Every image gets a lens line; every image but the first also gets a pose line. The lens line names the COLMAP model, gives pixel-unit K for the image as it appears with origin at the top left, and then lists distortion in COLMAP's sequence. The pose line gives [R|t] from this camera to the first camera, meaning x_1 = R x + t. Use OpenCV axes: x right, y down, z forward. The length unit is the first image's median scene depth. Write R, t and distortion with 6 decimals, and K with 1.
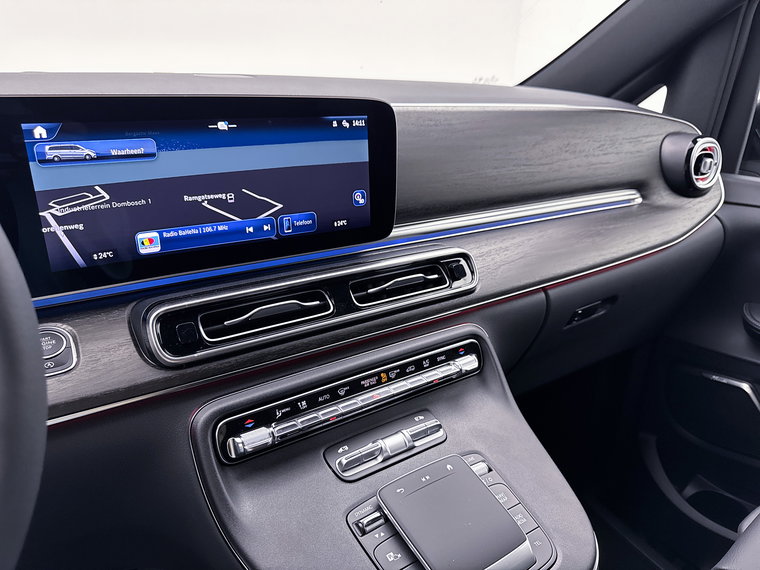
lens RADIAL K [[527.9, 0, 380.0], [0, 527.9, 285.0], [0, 0, 1]] dist [0.038803, -0.098394]
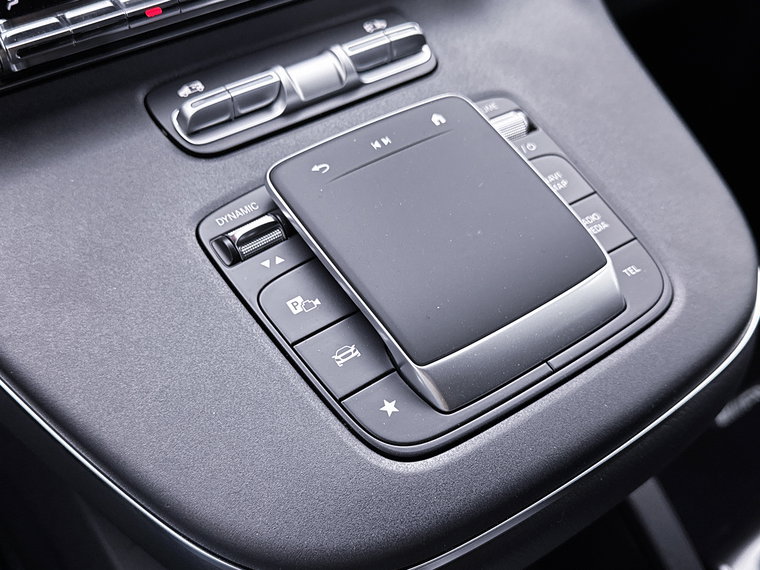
lens RADIAL K [[854.5, 0, 380.0], [0, 854.5, 285.0], [0, 0, 1]] dist [0.221637, -0.608259]
pose [[0.999362, -0.034114, 0.010559, 0.071212], [0.027247, 0.919550, 0.392028, 0.189236], [-0.023083, -0.391491, 0.919893, 0.298525]]
